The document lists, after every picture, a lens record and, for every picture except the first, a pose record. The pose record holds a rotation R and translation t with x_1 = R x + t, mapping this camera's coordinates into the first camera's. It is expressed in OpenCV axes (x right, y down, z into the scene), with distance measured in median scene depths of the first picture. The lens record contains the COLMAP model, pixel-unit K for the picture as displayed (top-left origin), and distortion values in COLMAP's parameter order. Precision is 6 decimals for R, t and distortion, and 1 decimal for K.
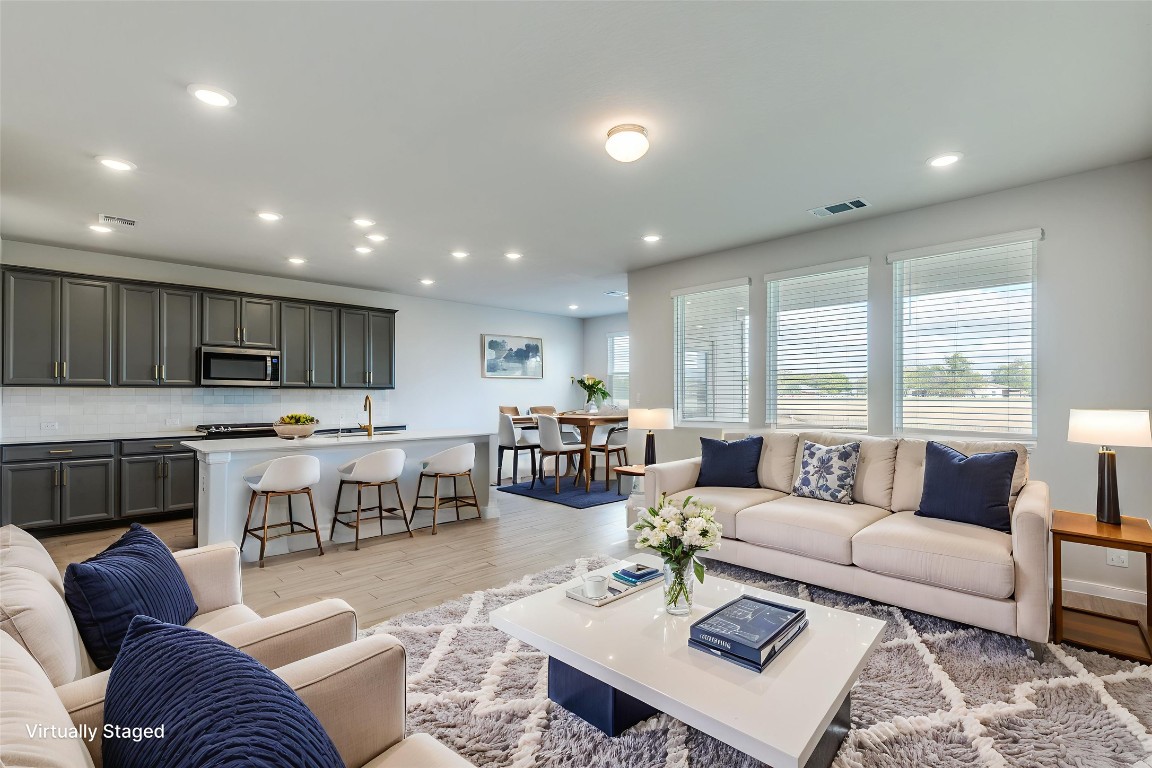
lens RADIAL K [[534.7, 0, 581.6], [0, 534.7, 389.7], [0, 0, 1]] dist [0.005912, -0.000448]
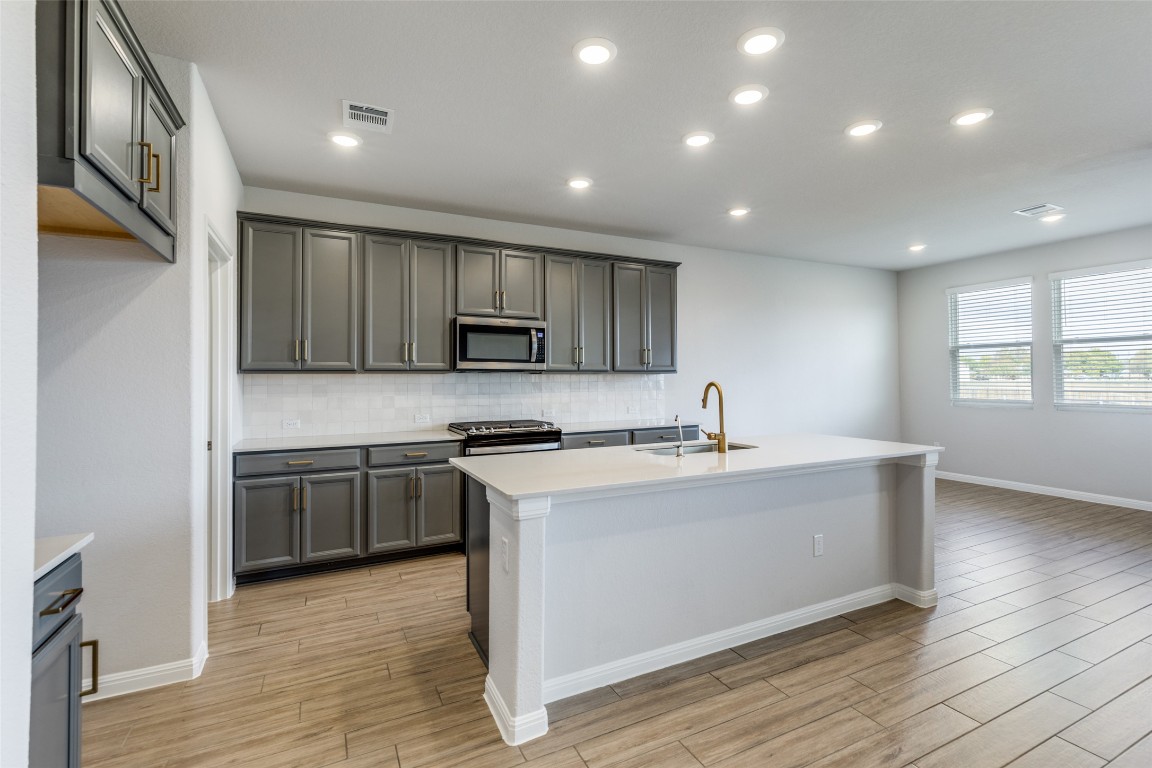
lens RADIAL K [[534.7, 0, 581.7], [0, 534.7, 363.6], [0, 0, 1]] dist [0.005912, -0.000448]
pose [[0.951611, -0.014394, -0.306967, -0.325189], [0.008243, 0.999739, -0.021325, 0.000567], [0.307194, 0.017763, 0.951481, 0.360882]]
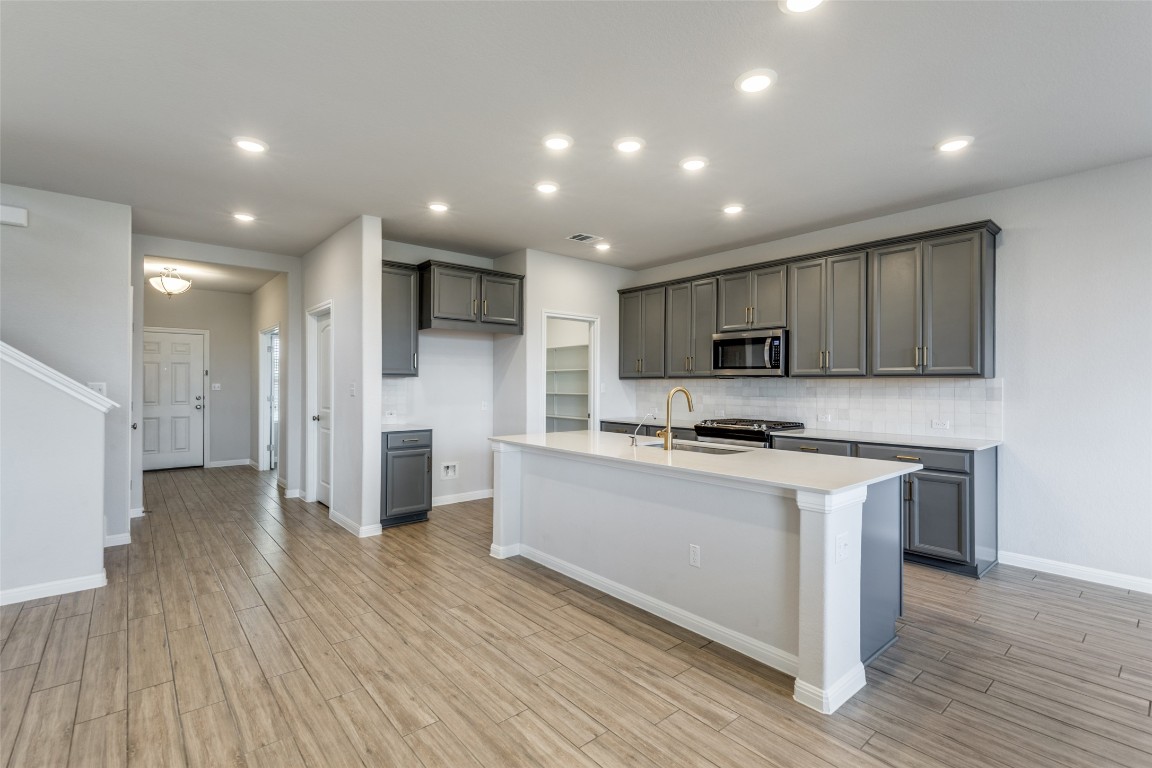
lens RADIAL K [[534.7, 0, 601.4], [0, 534.7, 377.7], [0, 0, 1]] dist [0.005912, -0.000448]
pose [[-0.058526, -0.011377, -0.998221, 0.231876], [0.002934, 0.999929, -0.011568, 0.005292], [0.998282, -0.003606, -0.058489, 0.861622]]
